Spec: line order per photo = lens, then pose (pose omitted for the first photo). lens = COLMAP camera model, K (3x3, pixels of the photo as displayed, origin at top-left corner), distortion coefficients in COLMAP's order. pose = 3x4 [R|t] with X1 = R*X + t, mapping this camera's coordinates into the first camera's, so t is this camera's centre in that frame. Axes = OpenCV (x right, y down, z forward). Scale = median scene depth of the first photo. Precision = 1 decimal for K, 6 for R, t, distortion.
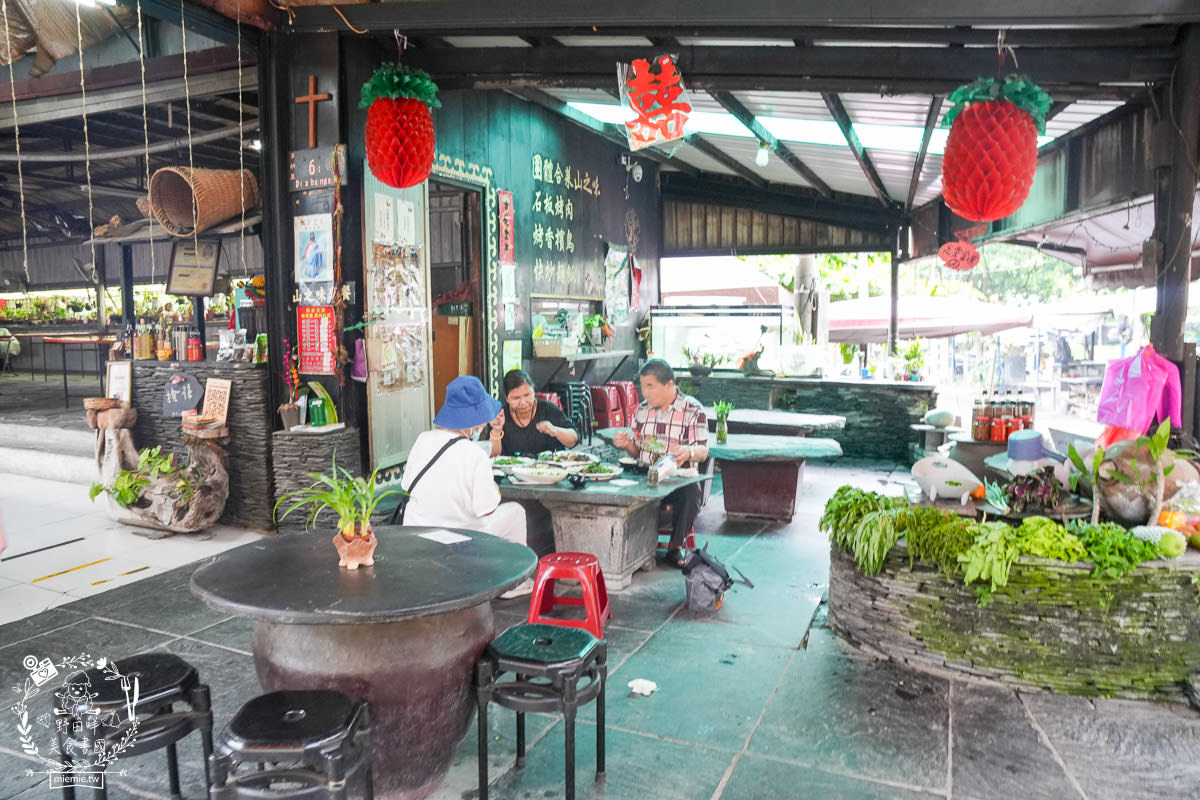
lens RADIAL K [[906.7, 0, 586.1], [0, 906.7, 403.0], [0, 0, 1]] dist [-0.107235, 0.112127]
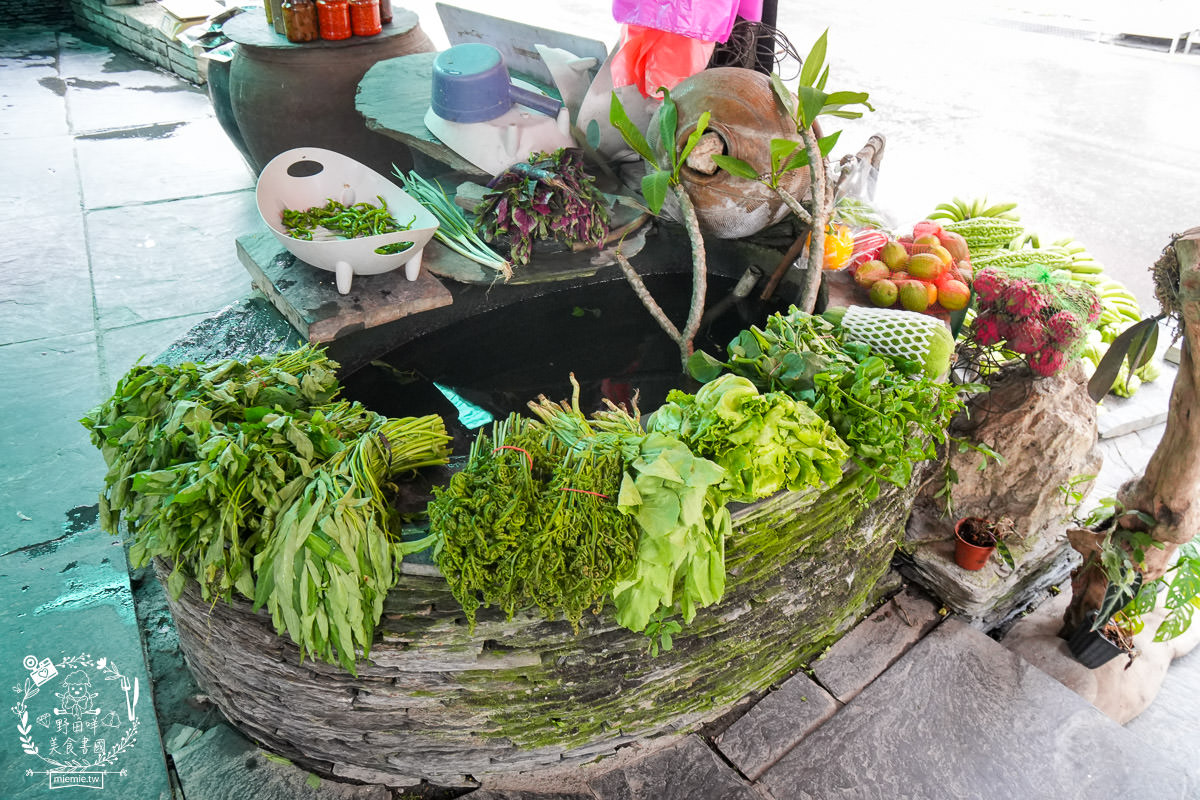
lens RADIAL K [[906.7, 0, 586.1], [0, 906.7, 403.0], [0, 0, 1]] dist [-0.107235, 0.112127]
pose [[0.616429, -0.440145, 0.652908, 0.196313], [0.015085, 0.835632, 0.549082, -0.072333], [-0.787266, -0.328621, 0.521747, 0.779880]]
